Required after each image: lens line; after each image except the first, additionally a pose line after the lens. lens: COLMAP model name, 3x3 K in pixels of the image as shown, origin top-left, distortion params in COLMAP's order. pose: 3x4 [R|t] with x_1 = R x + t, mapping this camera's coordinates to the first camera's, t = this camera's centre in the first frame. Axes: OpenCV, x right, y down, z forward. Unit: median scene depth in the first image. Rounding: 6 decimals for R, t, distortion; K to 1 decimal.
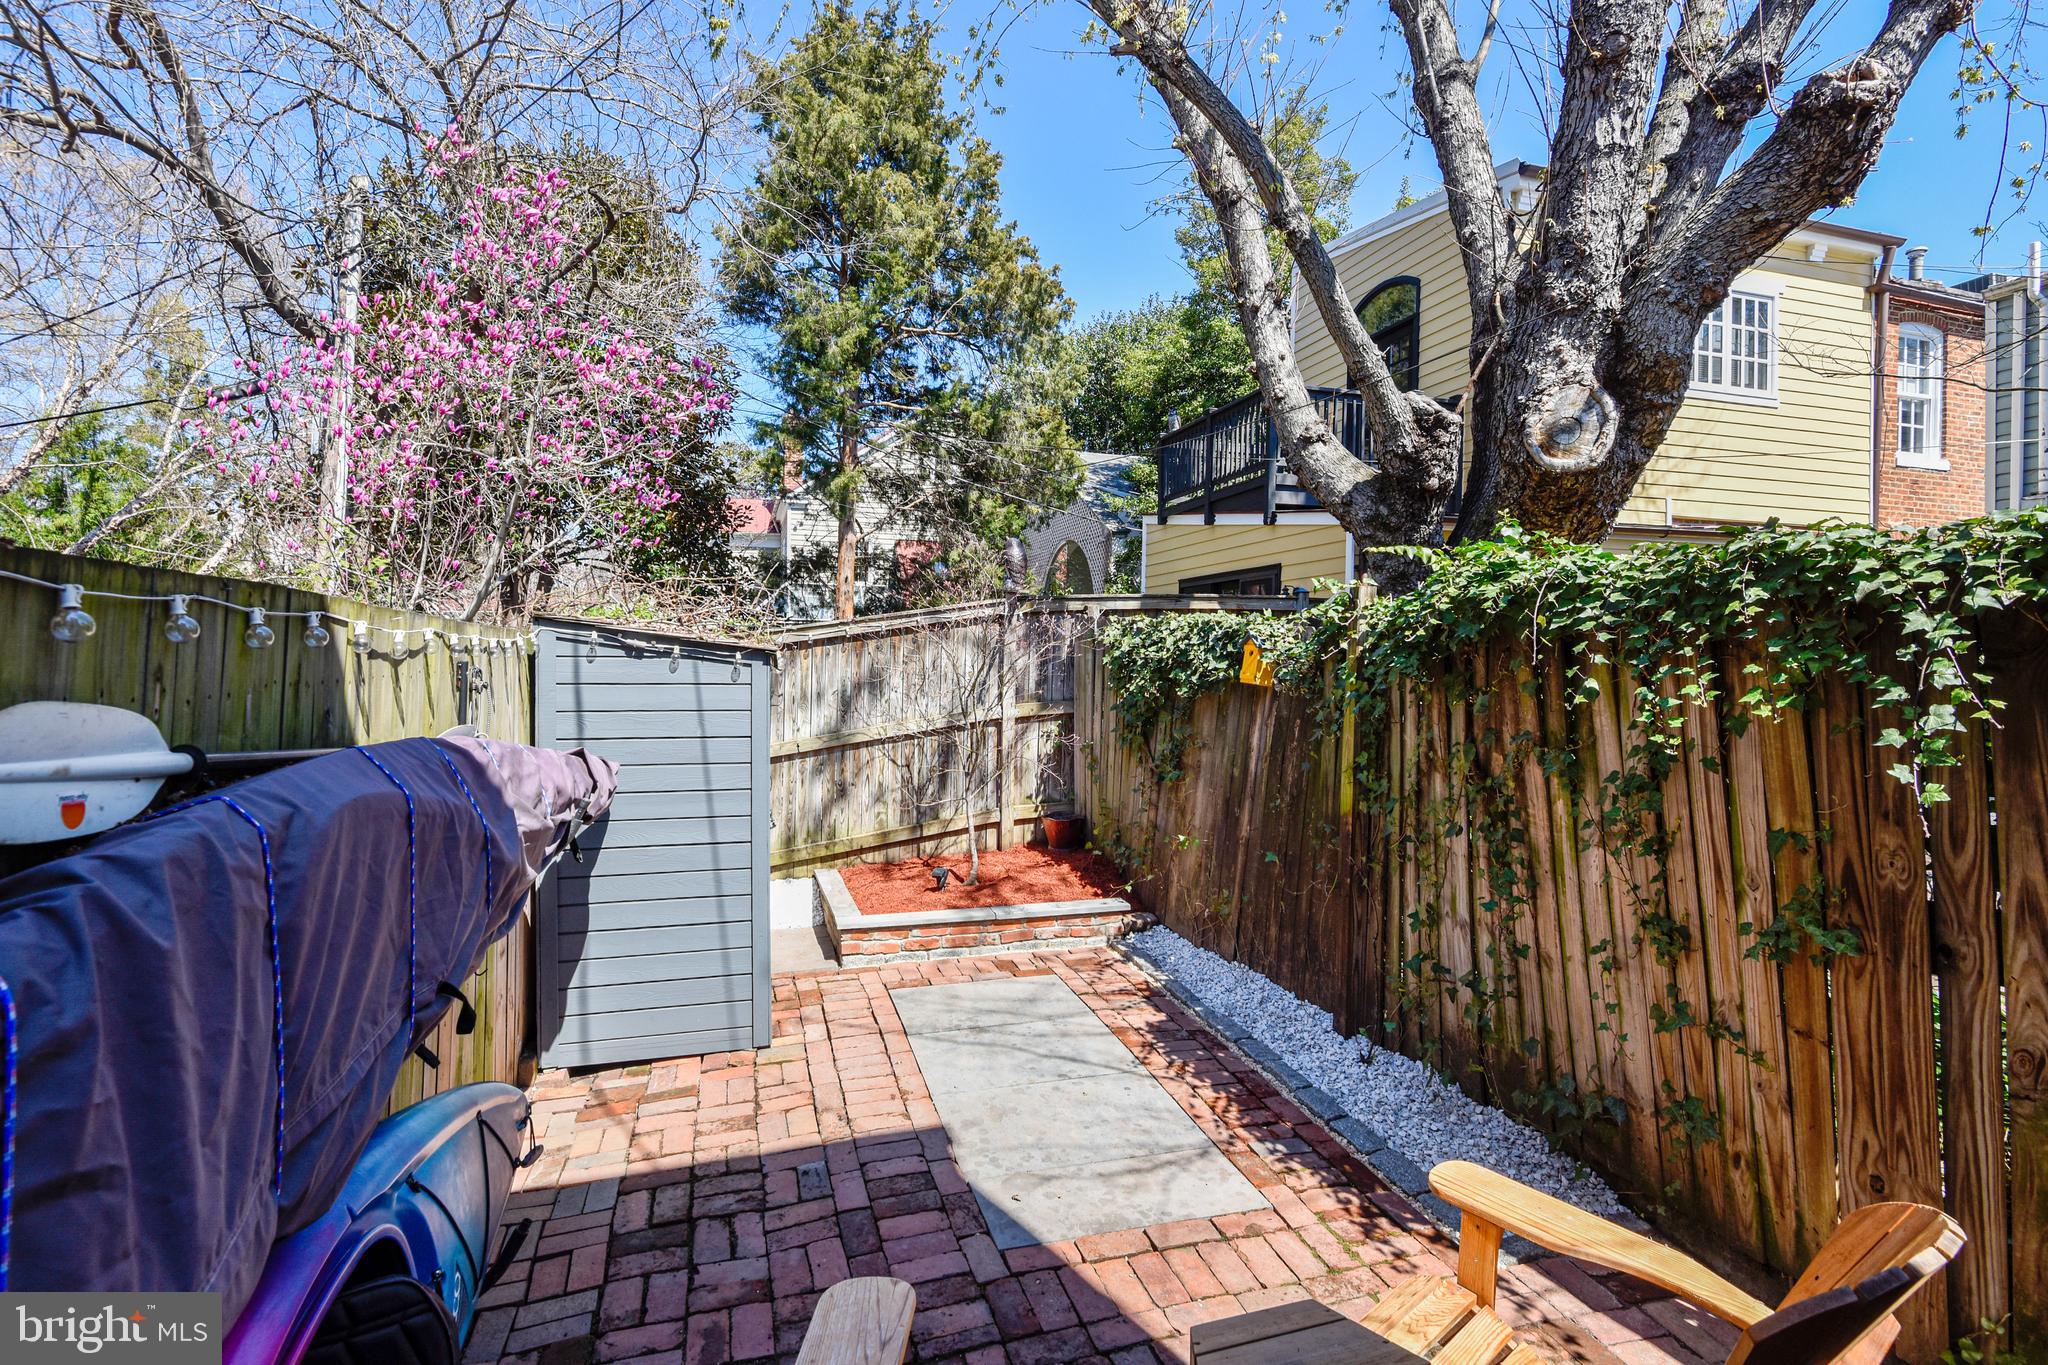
lens RADIAL K [[951.8, 0, 1035.4], [0, 951.8, 648.3], [0, 0, 1]] dist [0.015719, -0.014340]
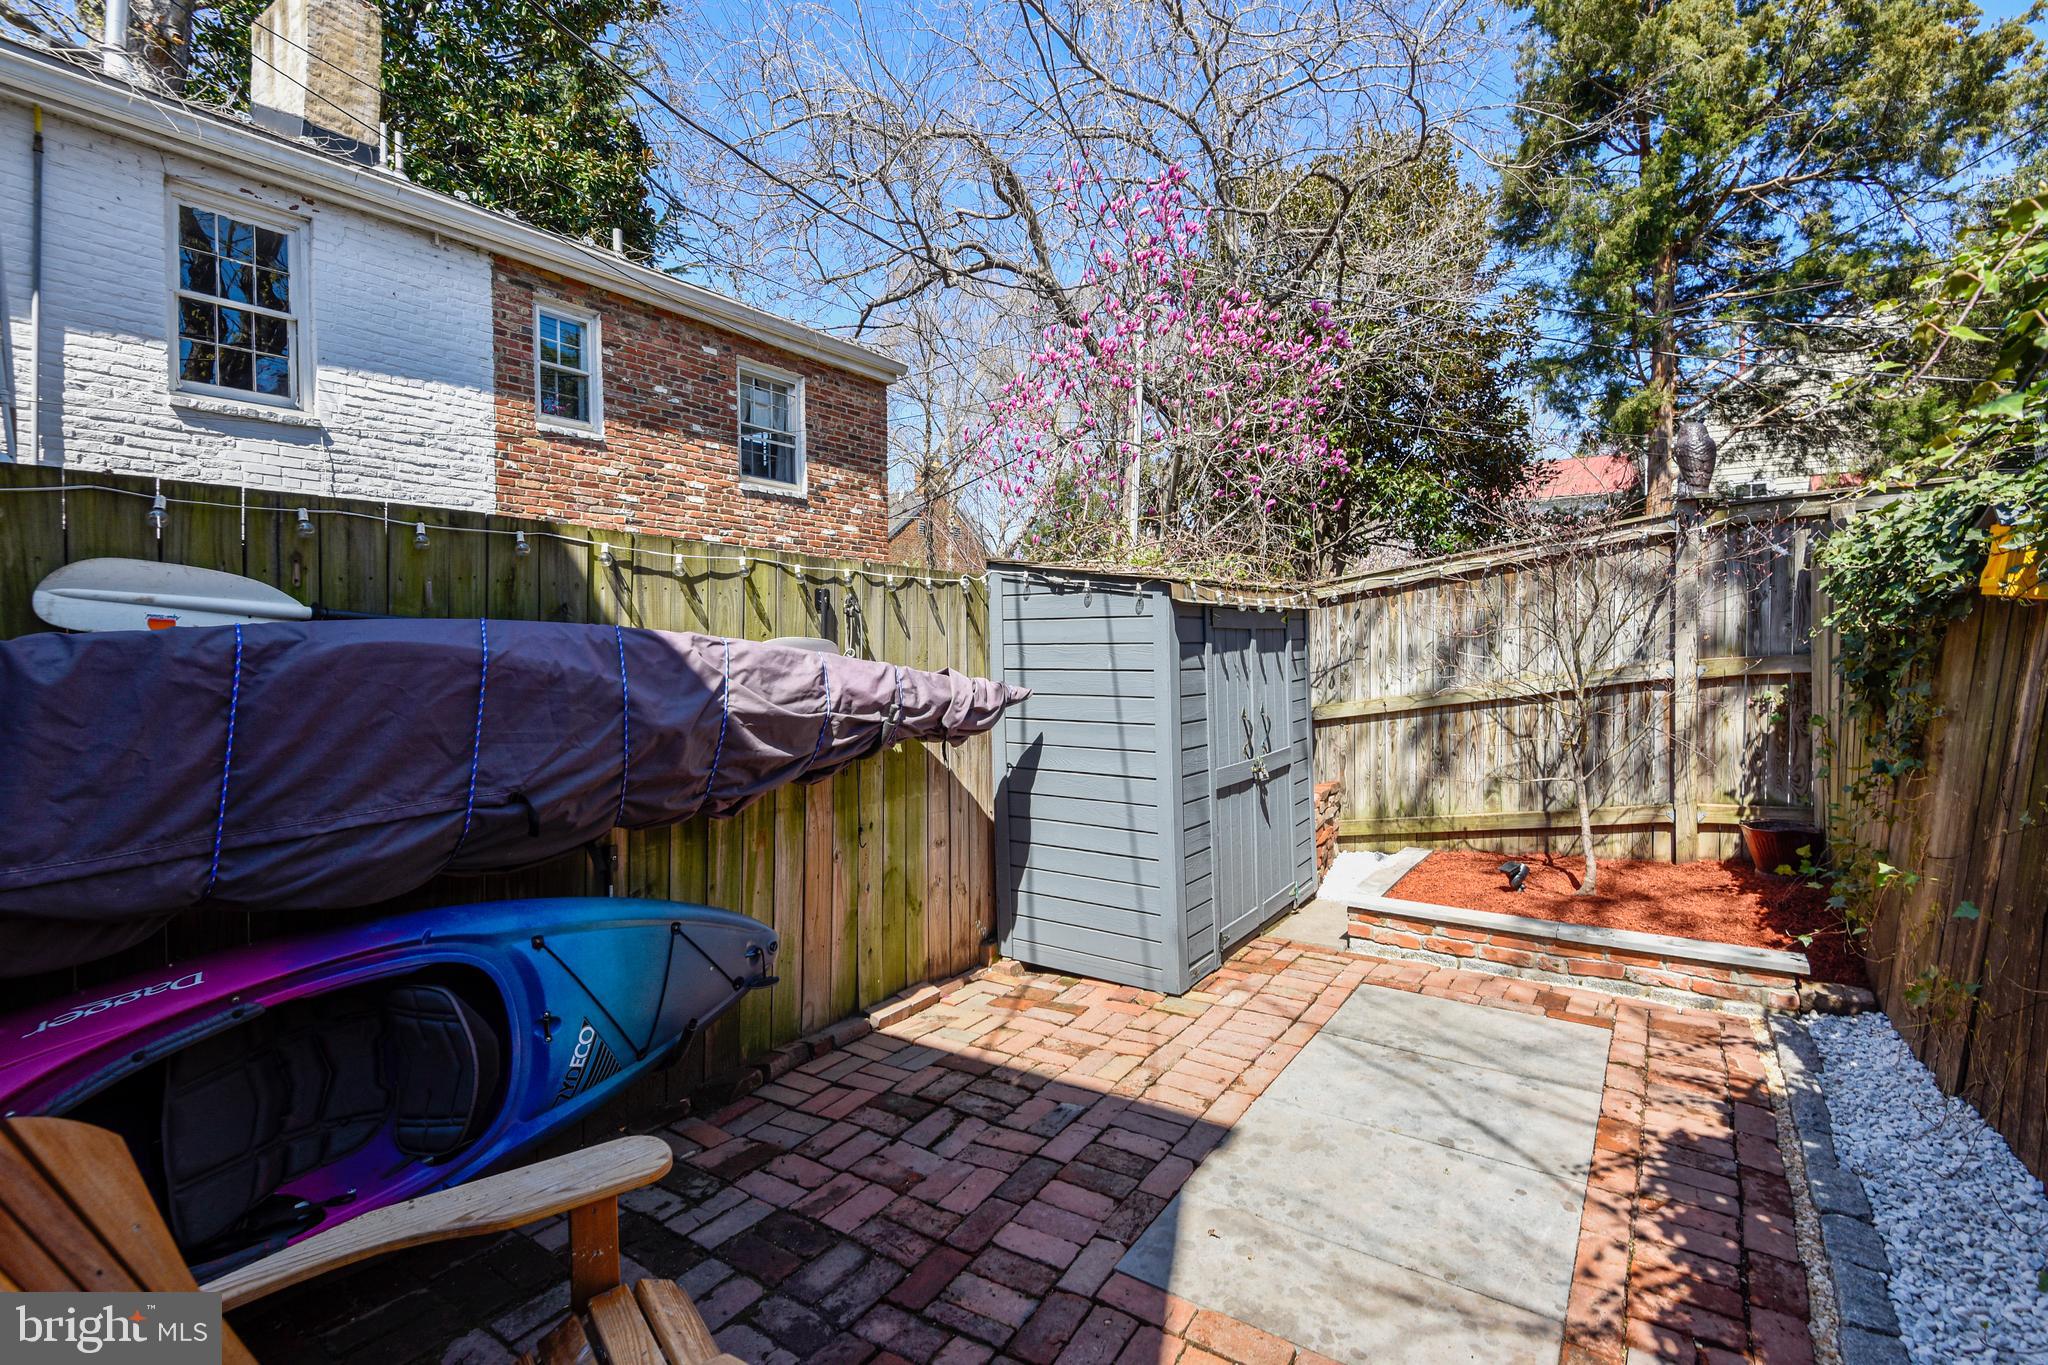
lens RADIAL K [[951.8, 0, 1042.9], [0, 951.8, 658.1], [0, 0, 1]] dist [0.015719, -0.014340]
pose [[0.634446, -0.006756, -0.772938, 0.293143], [0.022386, 0.999703, 0.009637, 0.053767], [0.772643, -0.023417, 0.634409, 0.237314]]
